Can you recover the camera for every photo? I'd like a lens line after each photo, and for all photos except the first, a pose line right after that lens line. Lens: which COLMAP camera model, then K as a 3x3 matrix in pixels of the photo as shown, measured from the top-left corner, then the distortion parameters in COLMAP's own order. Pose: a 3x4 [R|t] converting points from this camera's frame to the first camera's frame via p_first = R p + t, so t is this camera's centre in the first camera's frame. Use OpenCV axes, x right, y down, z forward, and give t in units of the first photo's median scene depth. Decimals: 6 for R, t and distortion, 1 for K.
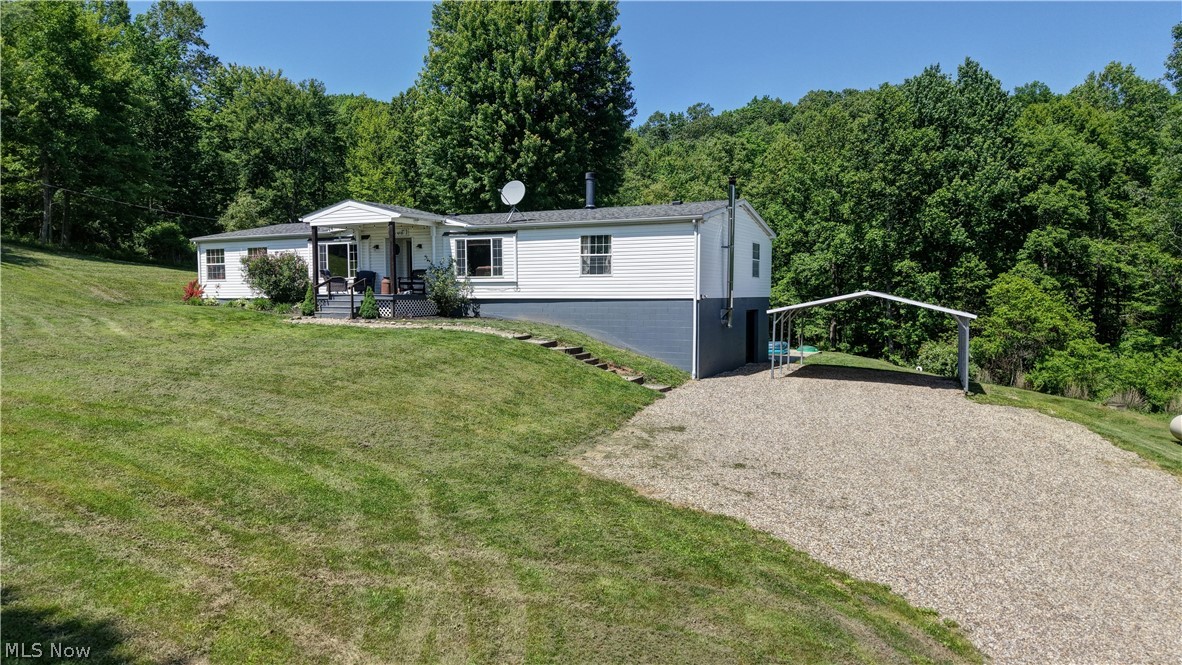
lens RADIAL K [[785.7, 0, 599.0], [0, 785.7, 347.0], [0, 0, 1]] dist [0.026809, -0.015486]
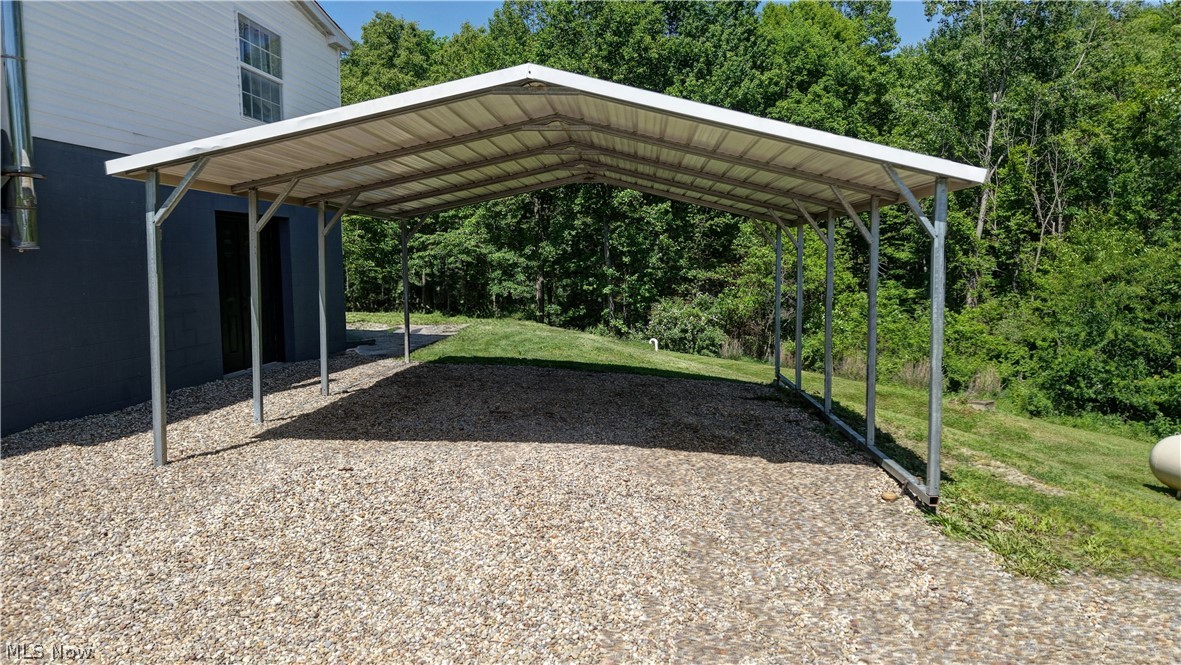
lens RADIAL K [[785.0, 0, 587.5], [0, 785.0, 334.1], [0, 0, 1]] dist [0.026809, -0.015486]
pose [[0.946695, -0.032328, 0.320504, 0.120533], [0.022887, 0.999187, 0.033181, -0.001032], [-0.321316, -0.024077, 0.946666, 0.334170]]
